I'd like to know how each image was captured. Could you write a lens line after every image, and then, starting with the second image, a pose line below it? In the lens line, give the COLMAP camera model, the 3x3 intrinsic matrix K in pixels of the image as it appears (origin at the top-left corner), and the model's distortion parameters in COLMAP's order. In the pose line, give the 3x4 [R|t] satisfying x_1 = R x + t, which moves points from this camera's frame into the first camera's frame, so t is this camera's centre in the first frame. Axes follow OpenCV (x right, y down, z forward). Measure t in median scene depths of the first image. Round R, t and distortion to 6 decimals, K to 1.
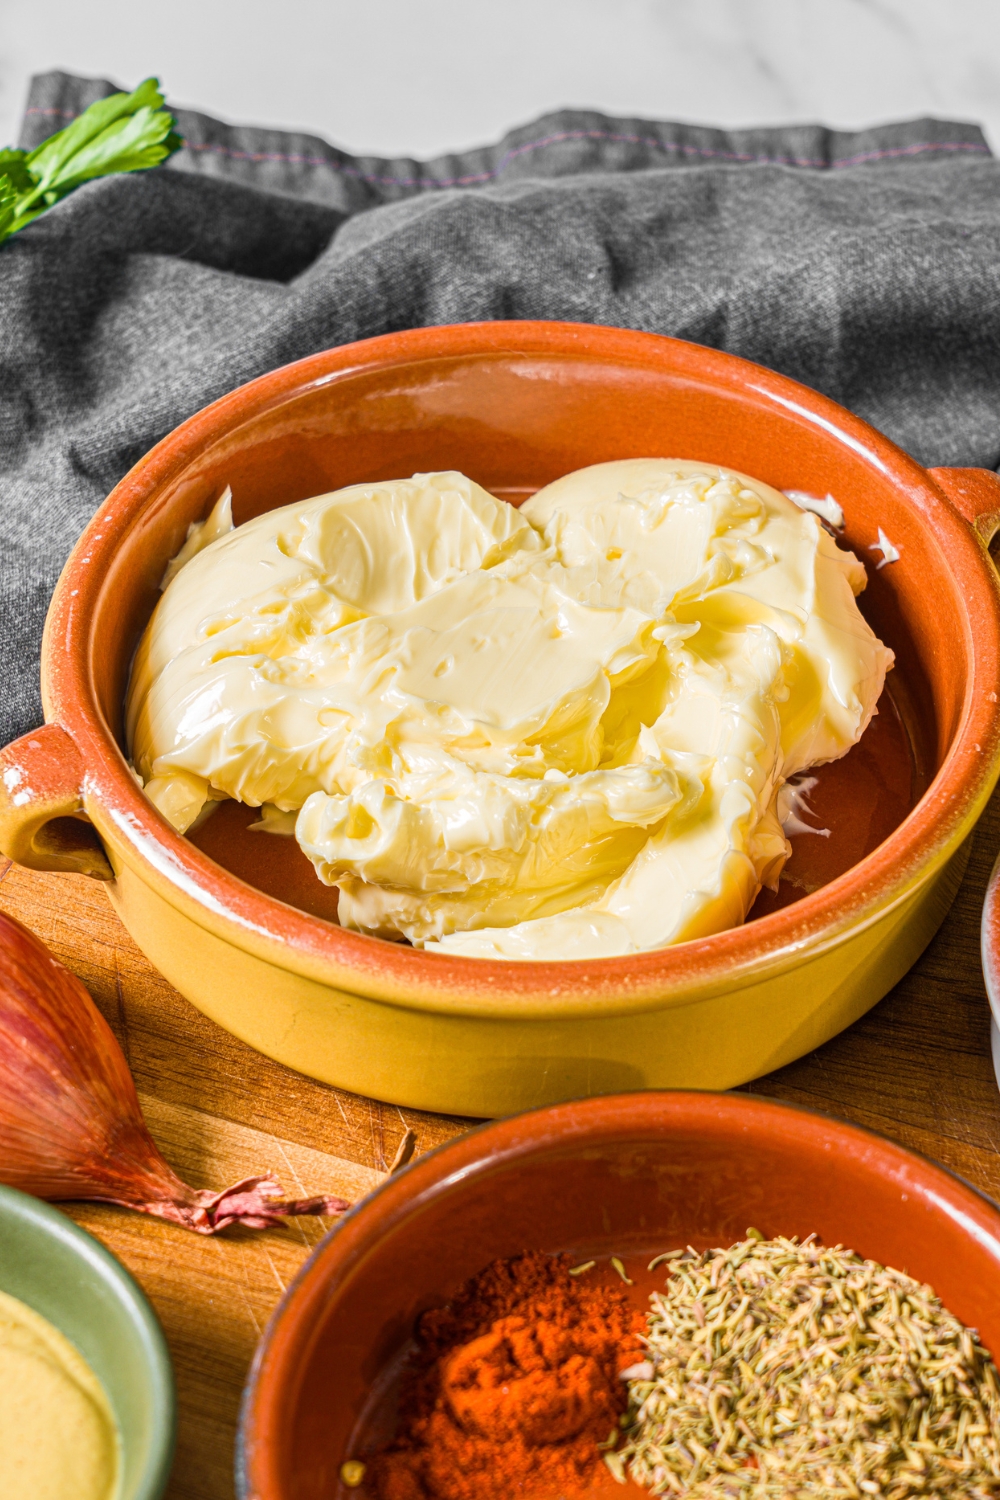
lens RADIAL K [[3890.5, 0, 452.4], [0, 3890.5, 748.9], [0, 0, 1]] dist [0.029868, 0.149022]
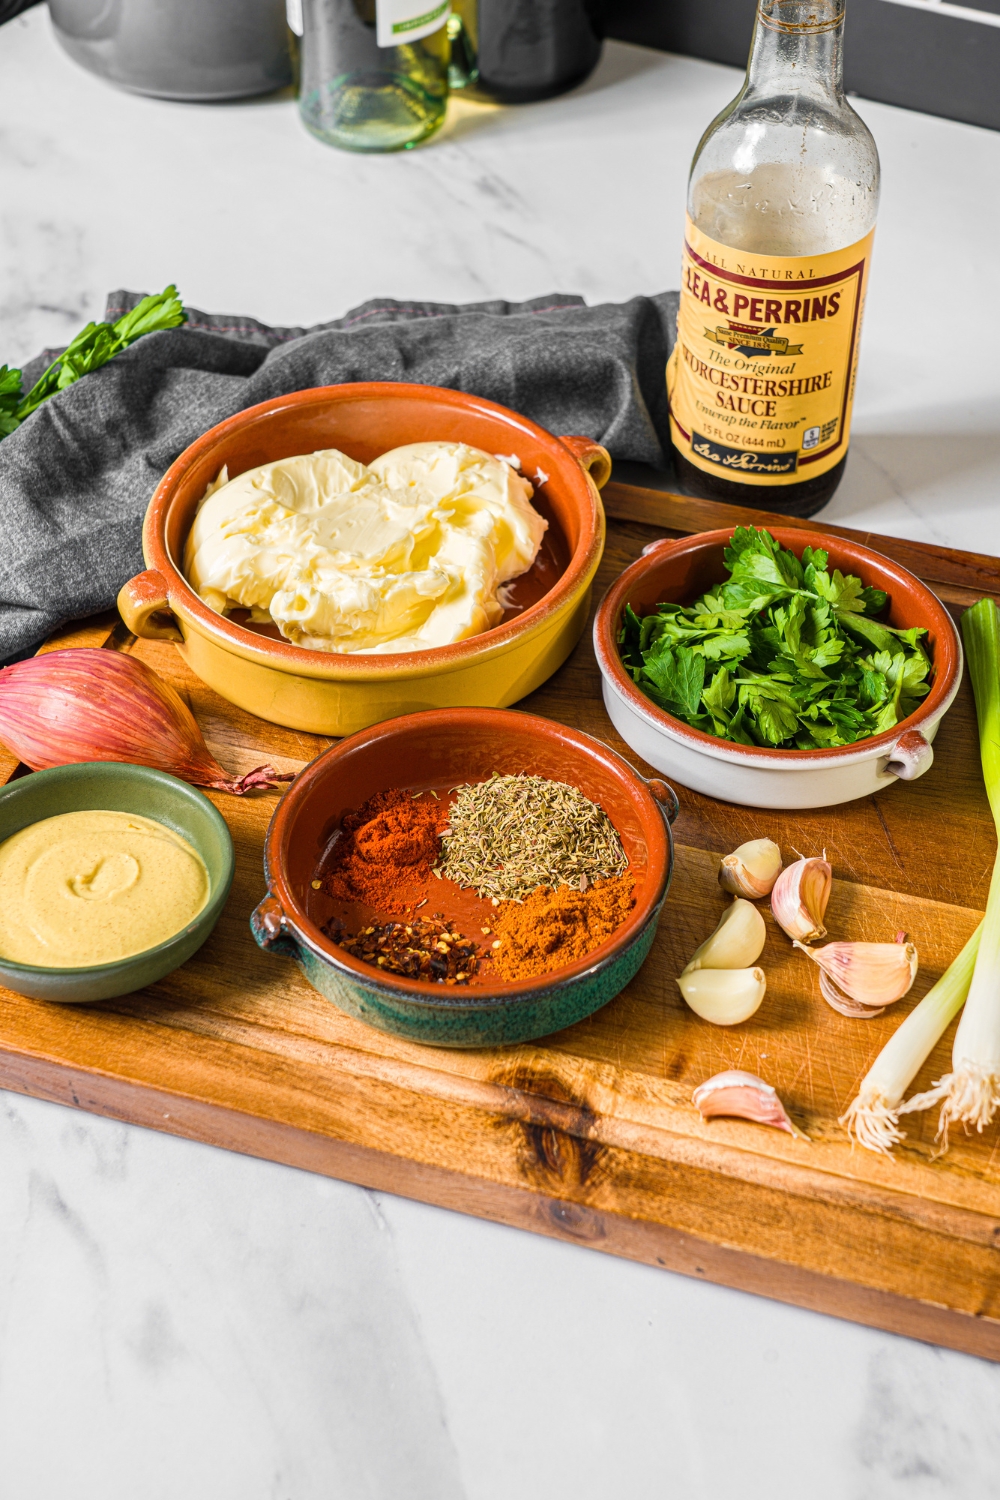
lens RADIAL K [[2732.9, 0, 504.7], [0, 2732.9, 717.6], [0, 0, 1]] dist [0.036585, 0.075671]
pose [[0.995763, -0.060643, 0.069130, -0.018711], [0.065625, 0.995227, -0.072226, 0.188634], [-0.064420, 0.076456, 0.994990, -0.469277]]
